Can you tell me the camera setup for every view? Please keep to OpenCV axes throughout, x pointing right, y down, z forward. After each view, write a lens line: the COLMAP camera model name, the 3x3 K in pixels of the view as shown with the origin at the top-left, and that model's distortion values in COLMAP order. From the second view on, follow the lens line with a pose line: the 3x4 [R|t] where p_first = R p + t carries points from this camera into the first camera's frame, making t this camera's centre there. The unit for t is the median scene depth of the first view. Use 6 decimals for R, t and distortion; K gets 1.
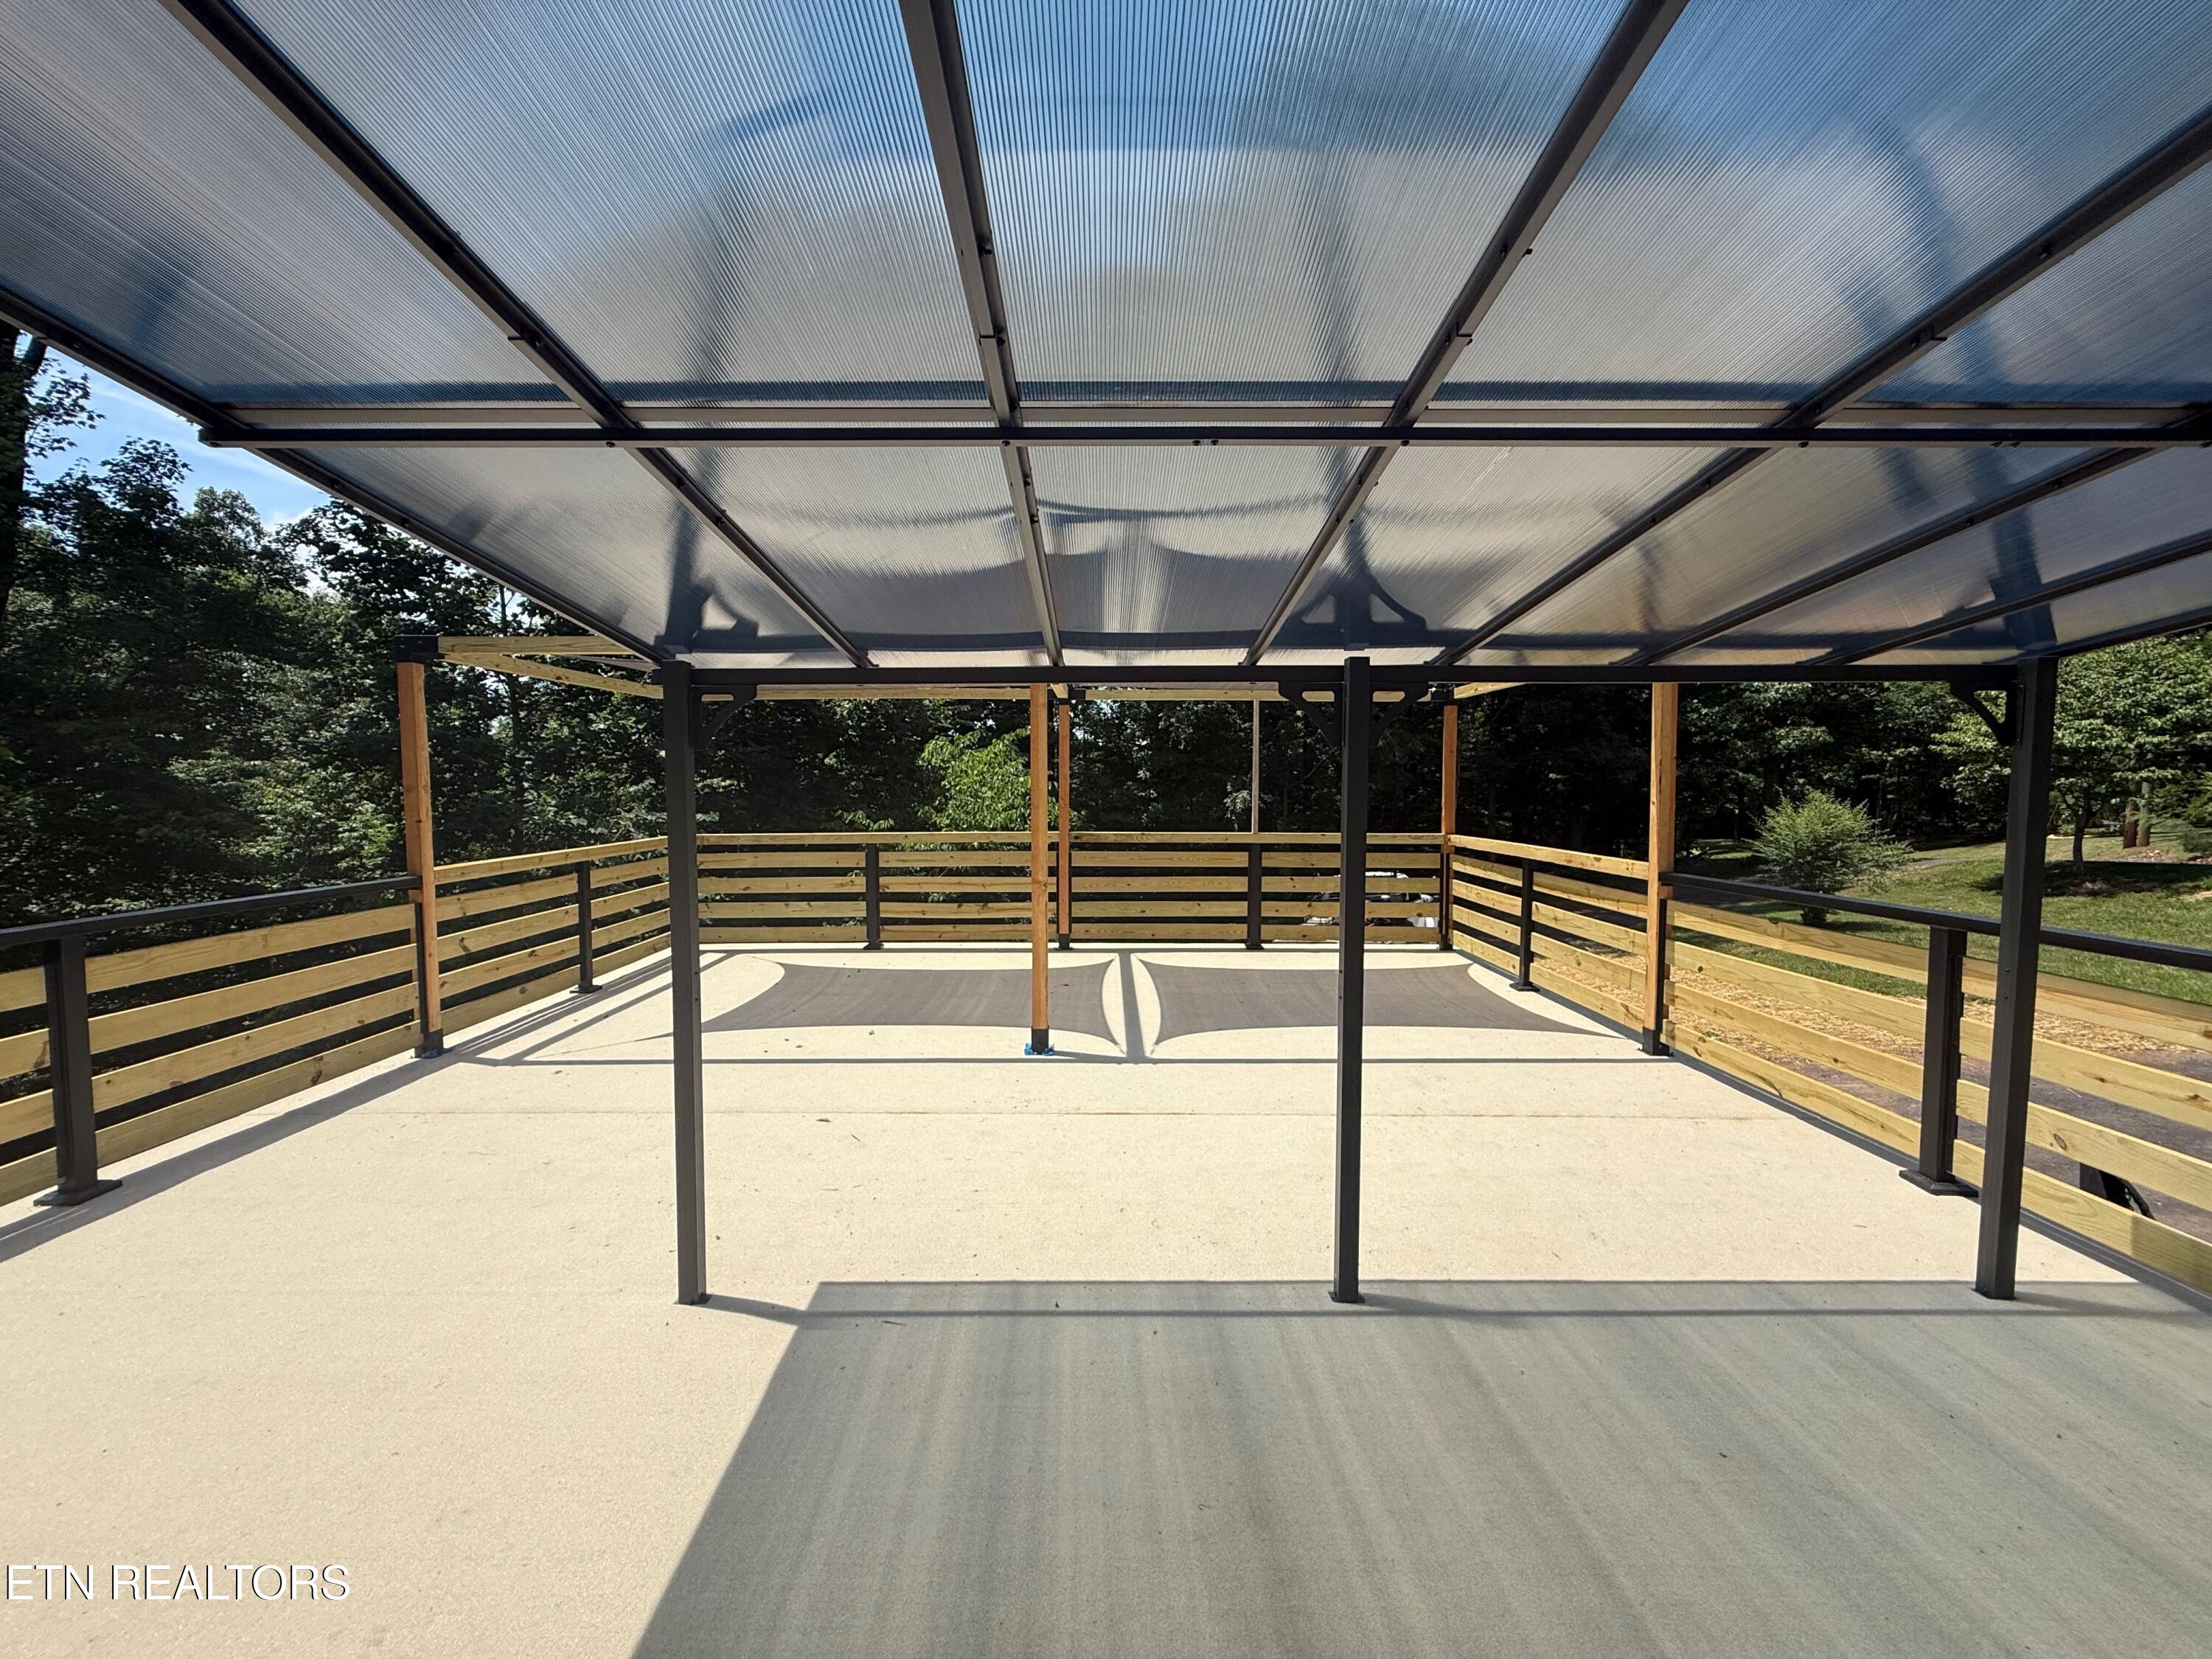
lens RADIAL K [[878.3, 0, 1102.3], [0, 878.3, 825.0], [0, 0, 1]] dist [-0.003148, 0.001025]
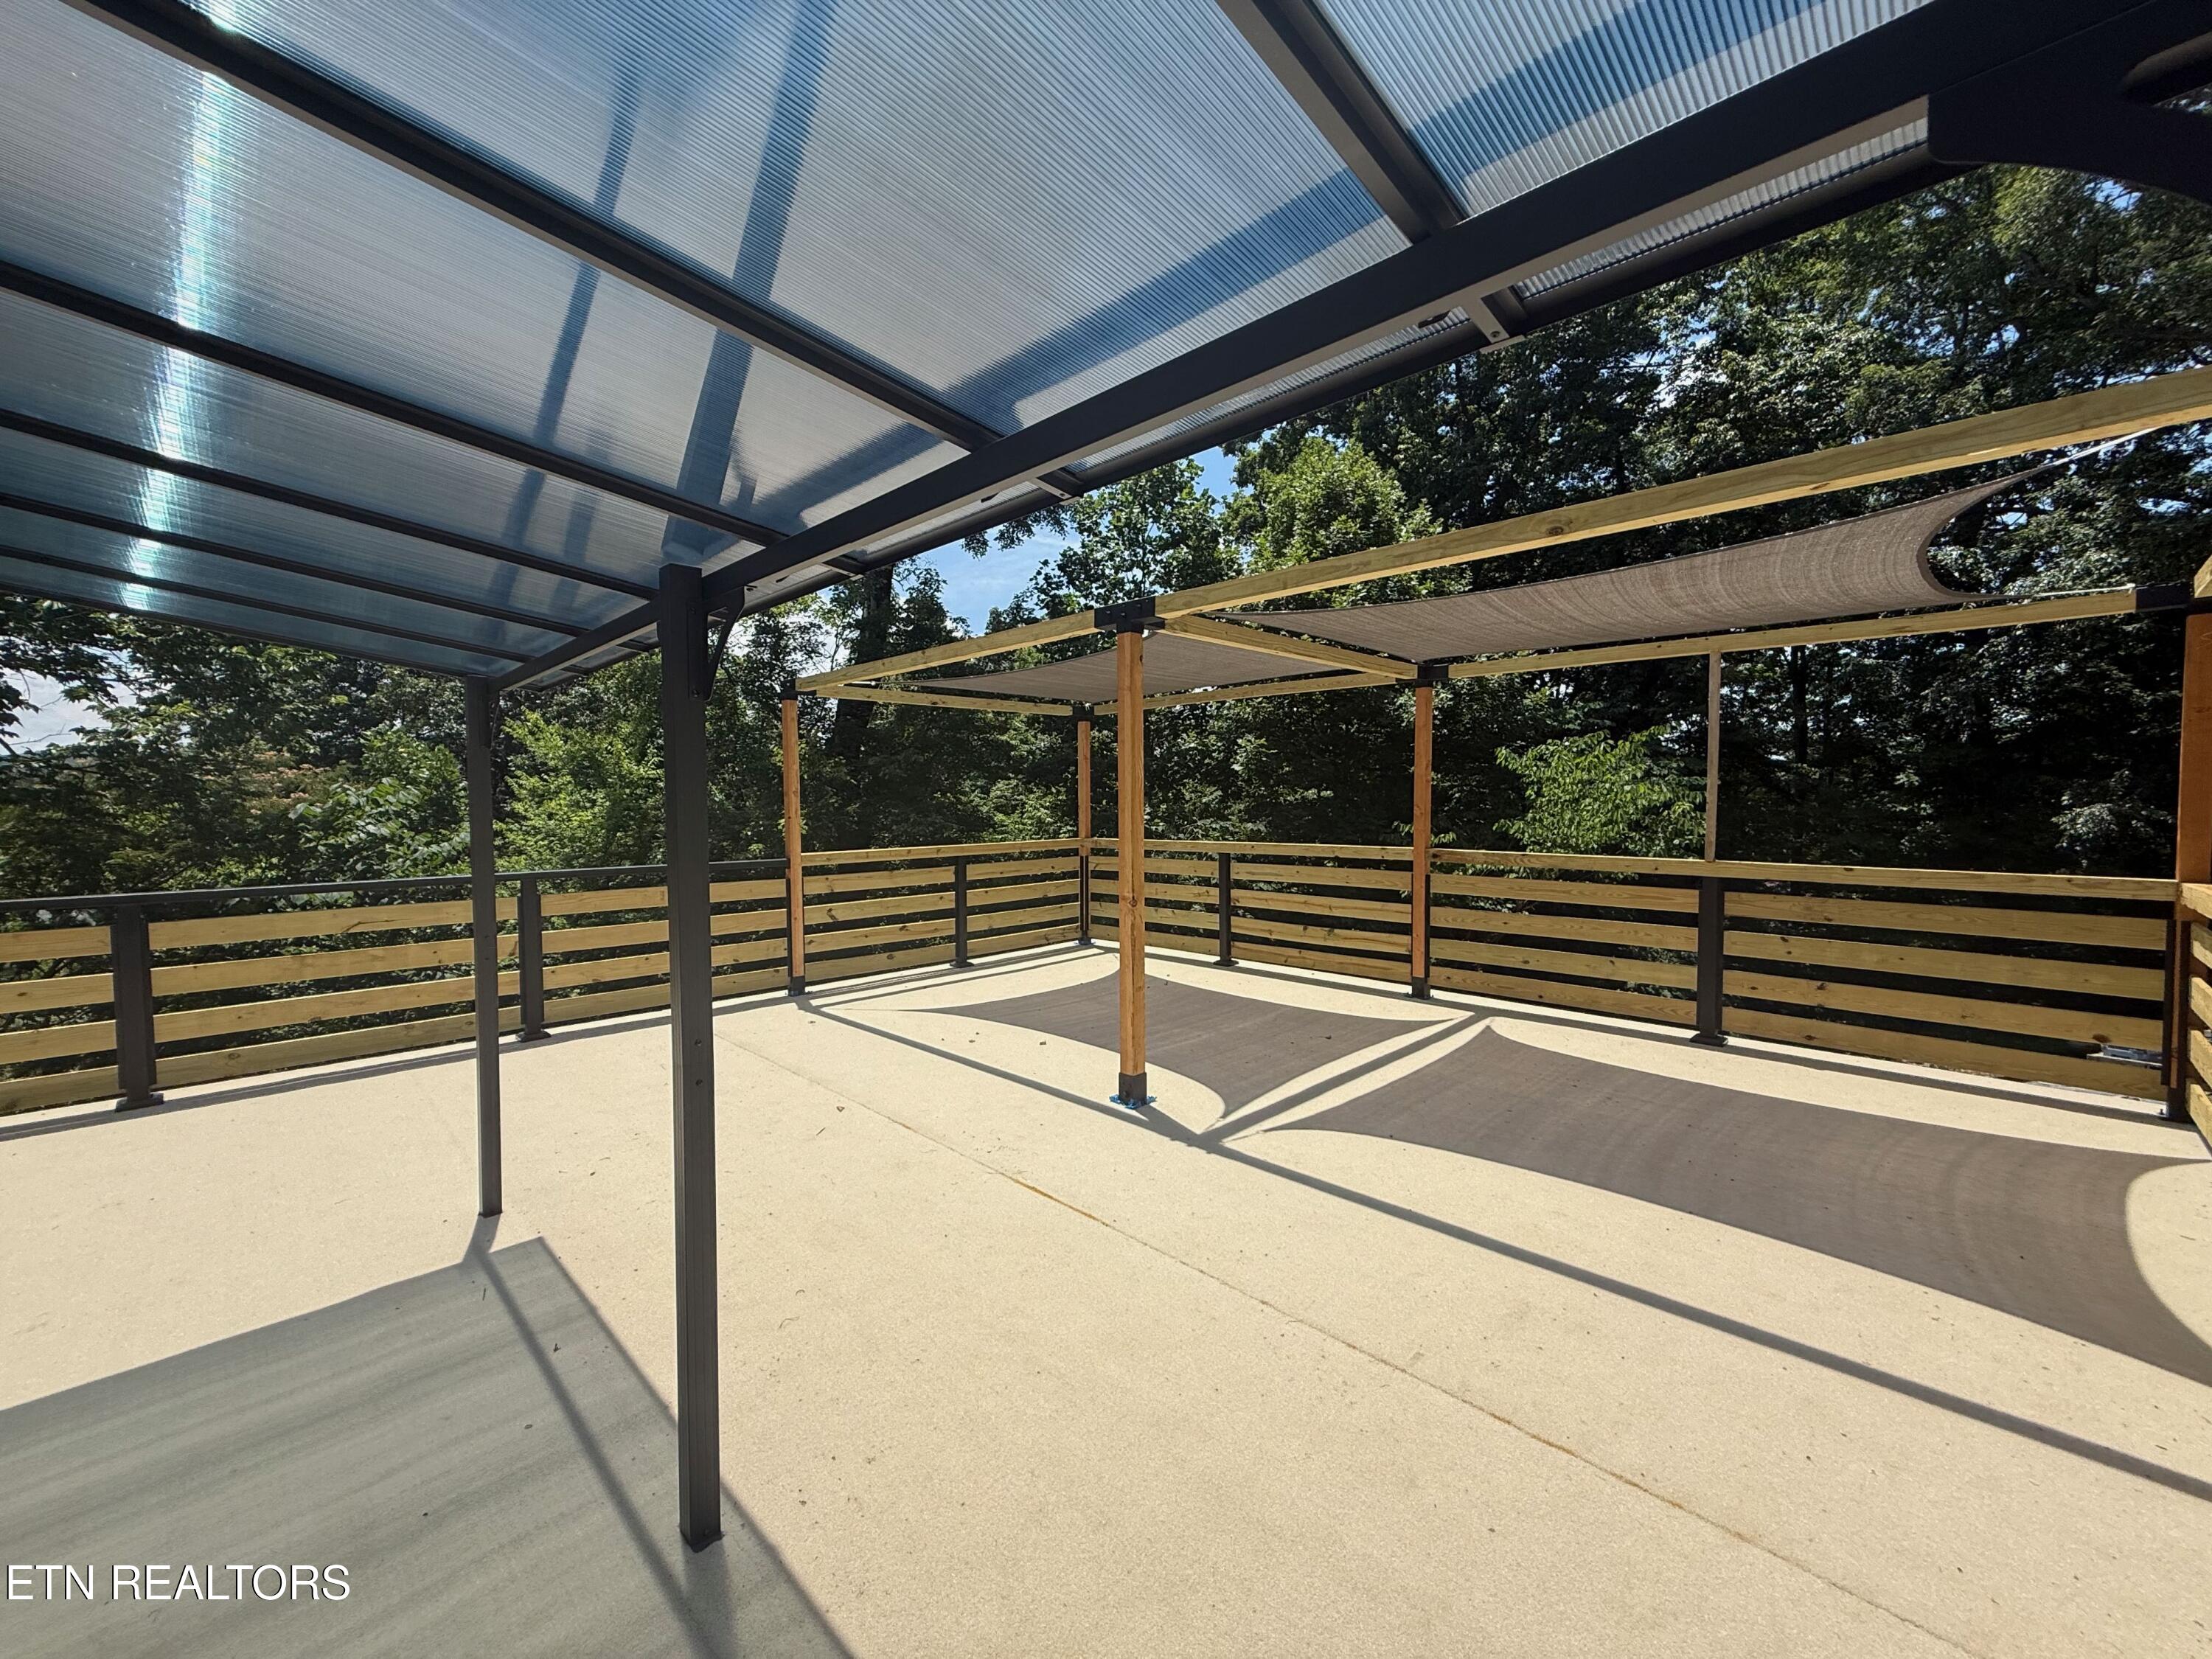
lens RADIAL K [[878.3, 0, 1110.3], [0, 878.3, 847.2], [0, 0, 1]] dist [-0.003148, 0.001025]
pose [[0.709031, 0.034687, -0.704323, 0.407994], [-0.029573, 0.999373, 0.019446, -0.000162], [0.704557, 0.007041, 0.709613, 0.320756]]
